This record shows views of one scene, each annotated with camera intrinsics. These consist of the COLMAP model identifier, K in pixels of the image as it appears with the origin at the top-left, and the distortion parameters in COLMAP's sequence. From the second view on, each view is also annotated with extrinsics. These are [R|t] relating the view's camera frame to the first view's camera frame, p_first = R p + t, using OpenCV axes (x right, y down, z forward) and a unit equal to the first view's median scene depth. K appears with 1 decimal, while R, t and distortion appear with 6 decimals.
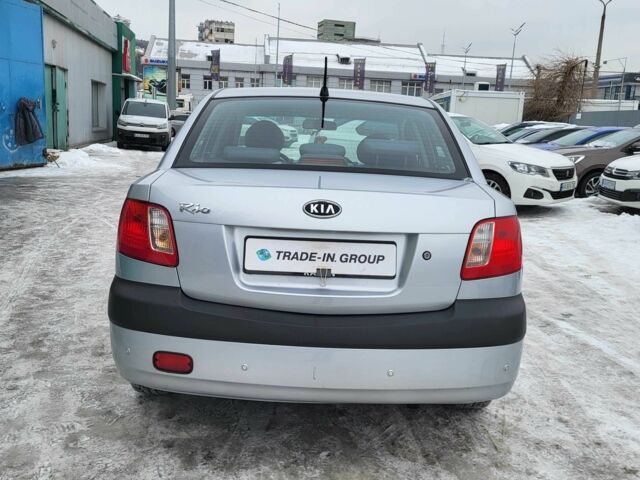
lens RADIAL K [[637.1, 0, 315.0], [0, 637.1, 238.1], [0, 0, 1]] dist [0.041545, -0.001654]
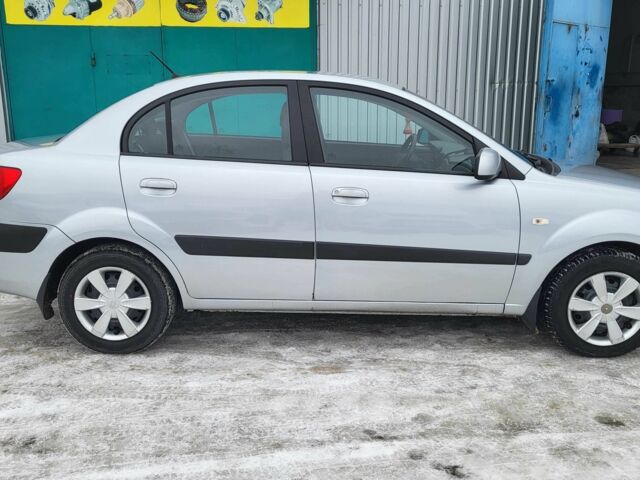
lens RADIAL K [[637.1, 0, 315.0], [0, 637.1, 238.1], [0, 0, 1]] dist [0.041545, -0.001654]
pose [[0.006493, 0.182291, -0.983223, 1.535031], [-0.180066, 0.967385, 0.178165, -0.227069], [0.983633, 0.175888, 0.039106, 1.497500]]
